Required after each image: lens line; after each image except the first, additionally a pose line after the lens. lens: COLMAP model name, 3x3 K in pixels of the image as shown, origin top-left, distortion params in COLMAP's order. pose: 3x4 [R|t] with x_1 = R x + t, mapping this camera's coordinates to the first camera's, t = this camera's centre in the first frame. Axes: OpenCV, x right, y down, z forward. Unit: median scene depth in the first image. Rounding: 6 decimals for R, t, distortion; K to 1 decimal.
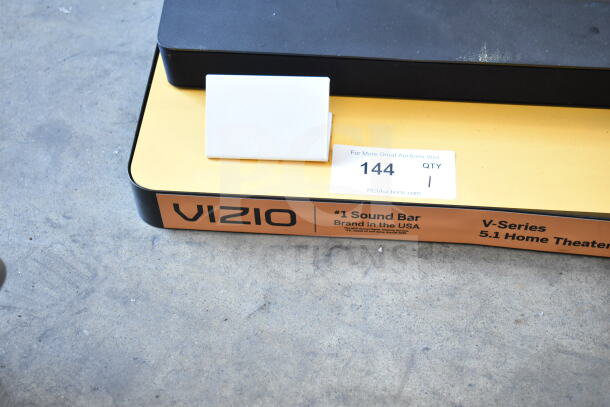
lens RADIAL K [[909.7, 0, 305.0], [0, 909.7, 203.5], [0, 0, 1]] dist [-0.011643, -0.040147]
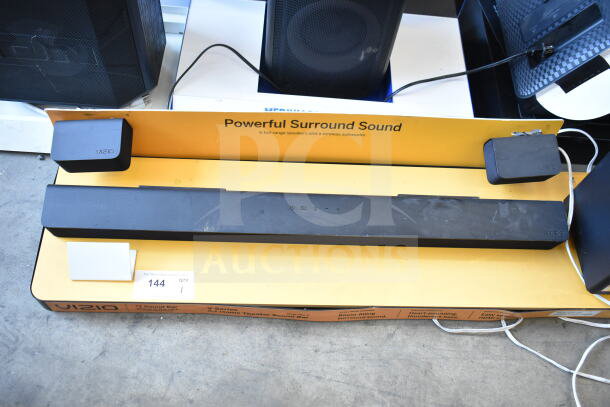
lens RADIAL K [[561.8, 0, 305.0], [0, 561.8, 203.5], [0, 0, 1]] dist [-0.022794, 0.003036]
pose [[0.990217, -0.030373, 0.136190, 0.245445], [0.008757, 0.987626, 0.156586, -0.413389], [-0.139260, -0.153861, 0.978230, -0.260319]]
